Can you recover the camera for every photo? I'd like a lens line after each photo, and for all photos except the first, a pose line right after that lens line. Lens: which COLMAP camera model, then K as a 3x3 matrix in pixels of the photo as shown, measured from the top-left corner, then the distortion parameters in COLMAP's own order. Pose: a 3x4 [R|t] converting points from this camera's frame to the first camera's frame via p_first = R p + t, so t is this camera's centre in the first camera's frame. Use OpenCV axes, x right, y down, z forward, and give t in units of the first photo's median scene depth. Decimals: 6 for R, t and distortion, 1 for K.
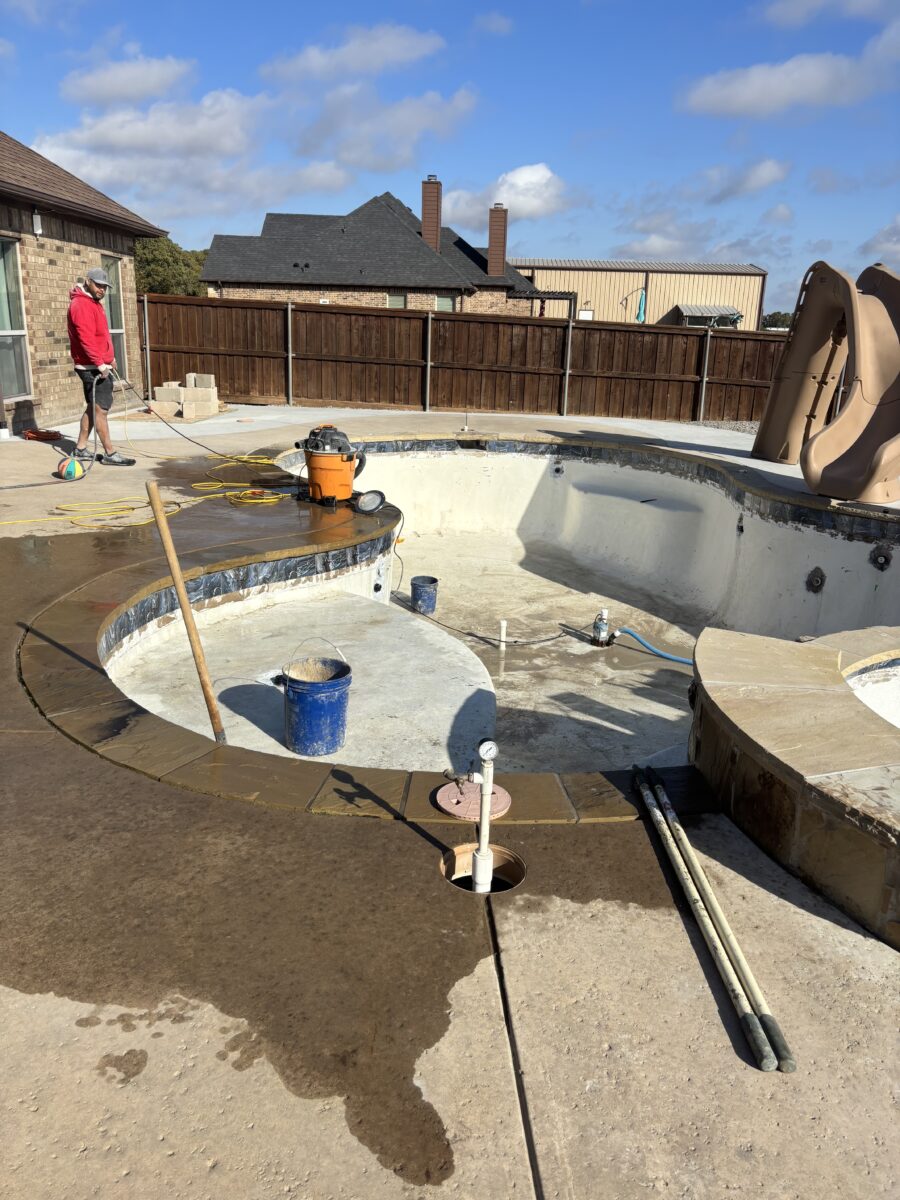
lens RADIAL K [[910.1, 0, 463.2], [0, 910.1, 599.9], [0, 0, 1]] dist [0.006703, -0.001755]
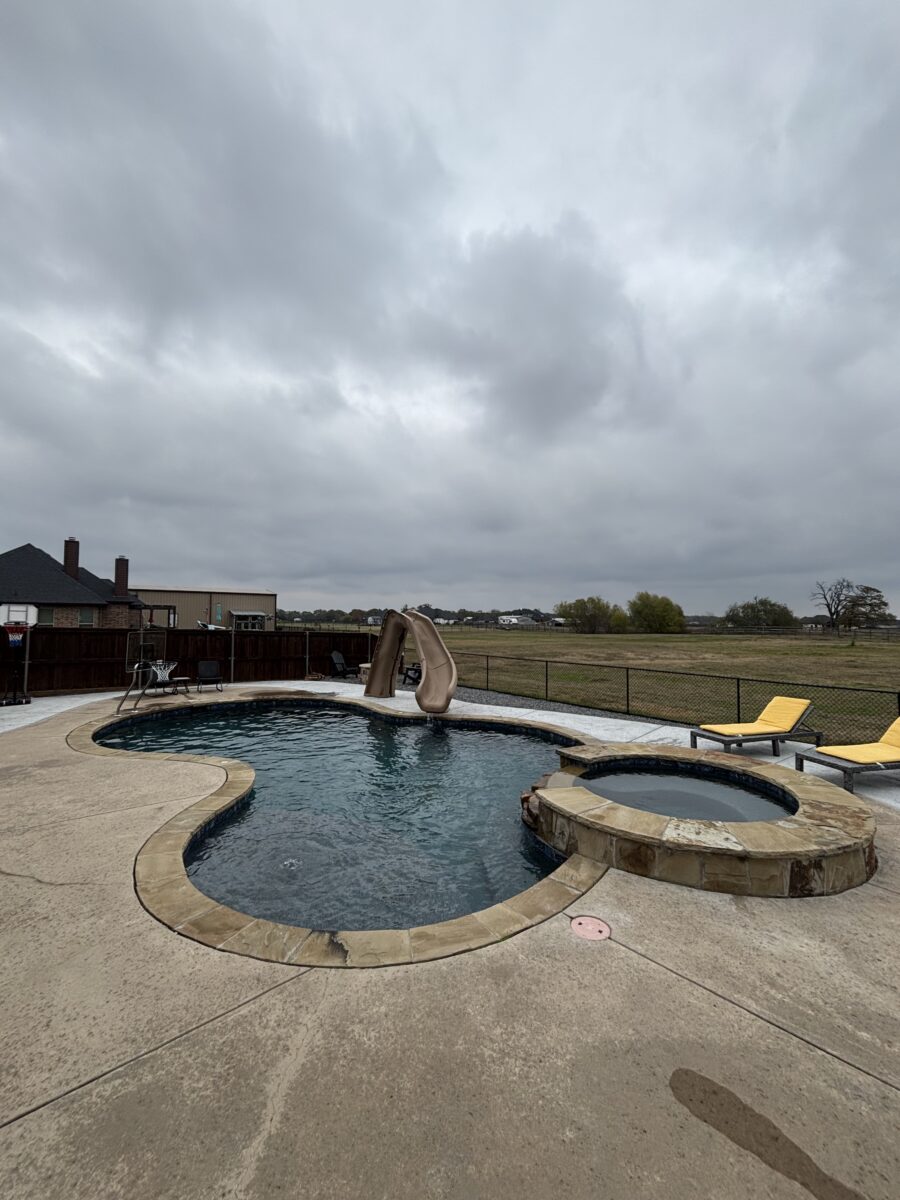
lens RADIAL K [[483.7, 0, 453.0], [0, 483.7, 596.3], [0, 0, 1]] dist [0.001359, 0.000155]
pose [[0.769779, 0.004710, 0.638293, -0.157953], [0.203472, 0.945997, -0.252368, -0.038927], [-0.605012, 0.324142, 0.727250, 0.012179]]
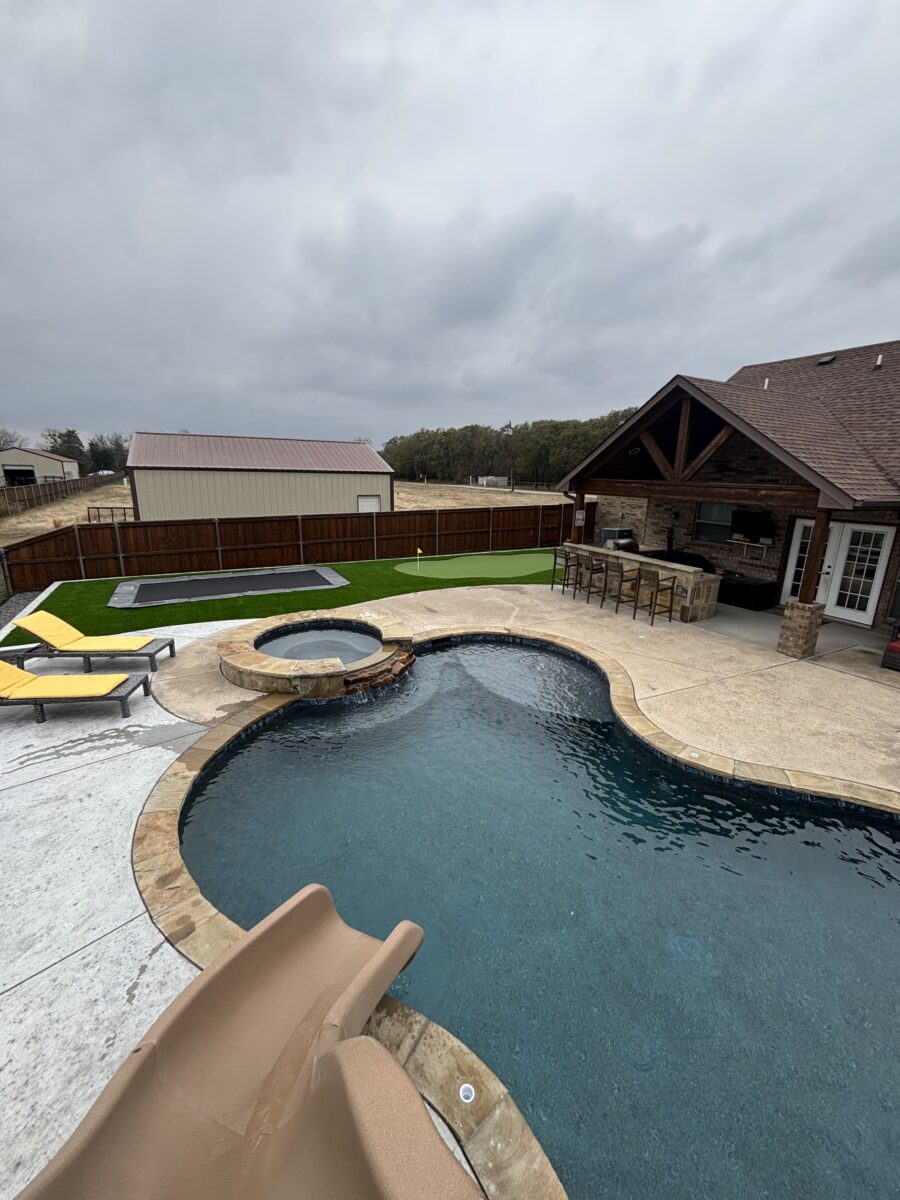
lens RADIAL K [[483.7, 0, 451.8], [0, 483.7, 601.2], [0, 0, 1]] dist [0.001359, 0.000155]
pose [[-0.877237, 0.073774, -0.474354, 0.259613], [-0.189132, 0.855088, 0.482756, -0.273175], [0.441230, 0.513207, -0.736162, 0.591492]]
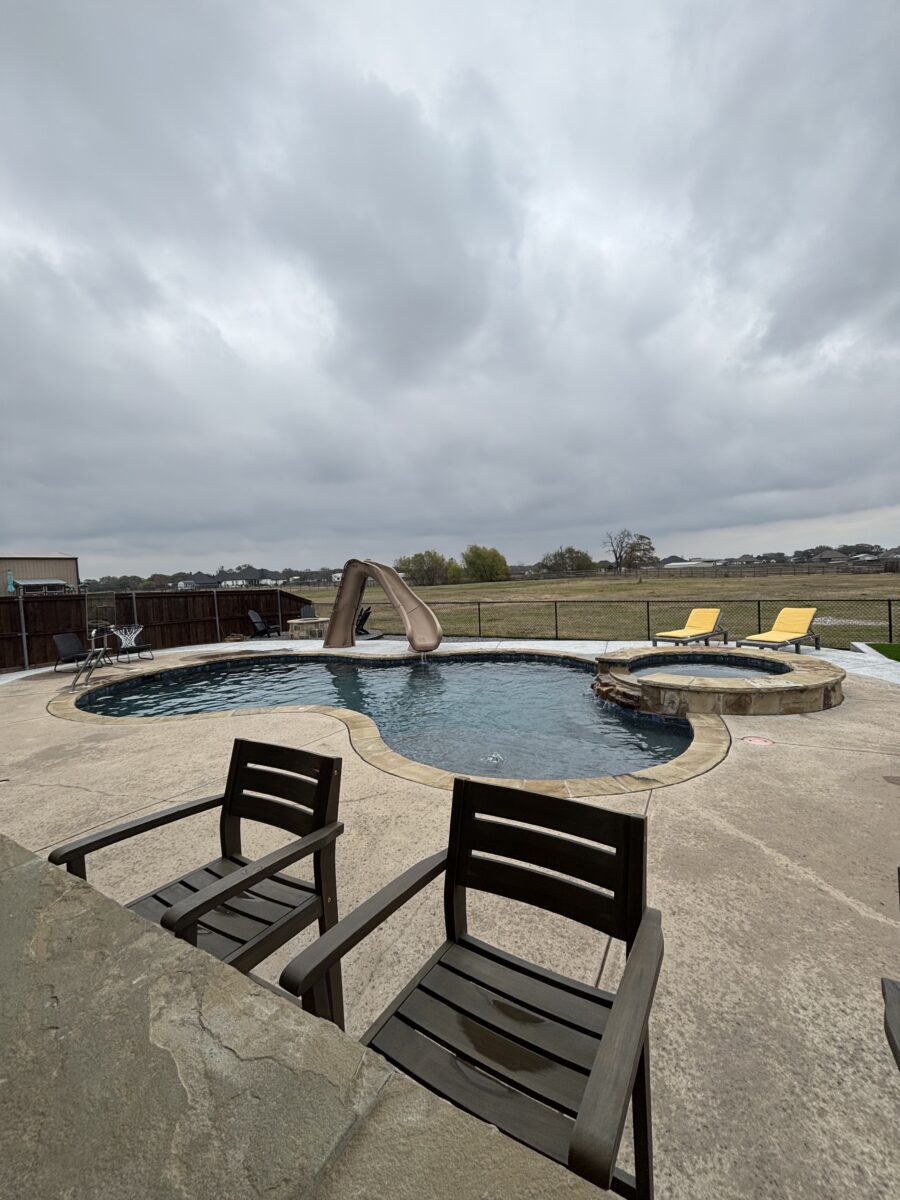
lens RADIAL K [[483.7, 0, 451.7], [0, 483.7, 605.5], [0, 0, 1]] dist [0.001359, 0.000155]
pose [[0.498951, -0.110033, 0.859616, -0.322321], [0.308891, 0.949341, -0.057773, -0.068512], [-0.809712, 0.294353, 0.507663, 0.136220]]
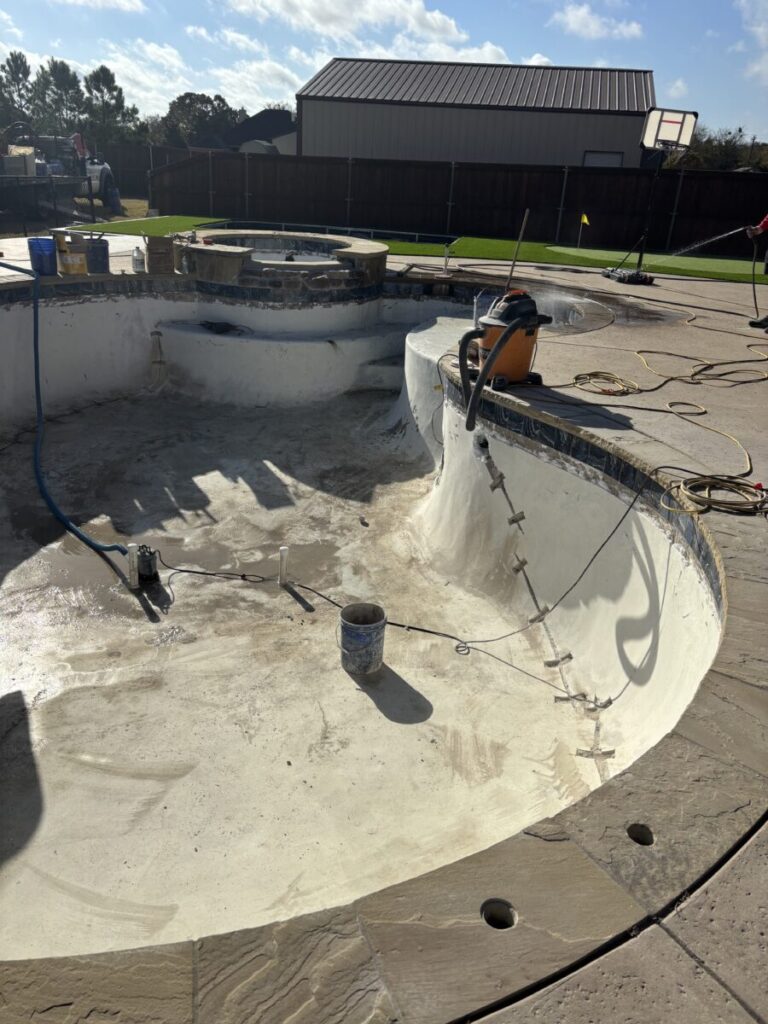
lens RADIAL K [[776.6, 0, 391.9], [0, 776.6, 516.0], [0, 0, 1]] dist [0.006703, -0.001755]
pose [[-0.980663, -0.154313, 0.120363, -0.067093], [-0.036411, 0.748157, 0.662522, -0.246853], [-0.192286, 0.645329, -0.739308, 0.814585]]
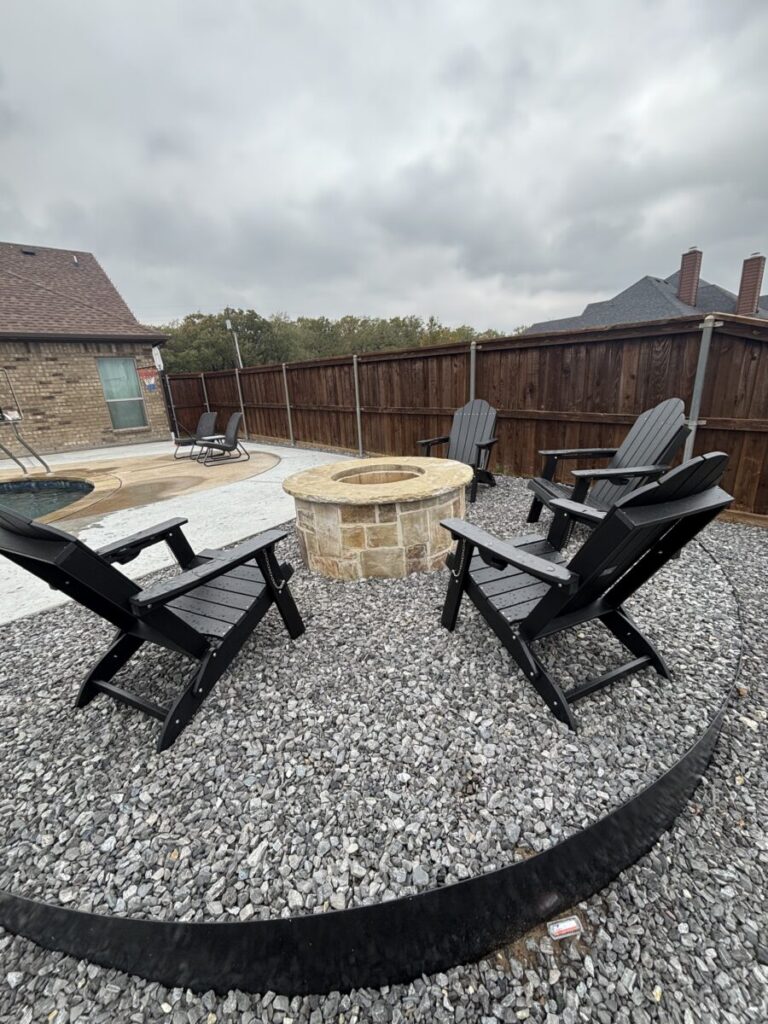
lens RADIAL K [[412.8, 0, 401.2], [0, 412.8, 497.9], [0, 0, 1]] dist [0.001359, 0.000155]
pose [[0.650314, 0.127464, -0.748896, 0.490369], [-0.135109, 0.989513, 0.051094, -0.184663], [0.747554, 0.067955, 0.660715, 0.745172]]
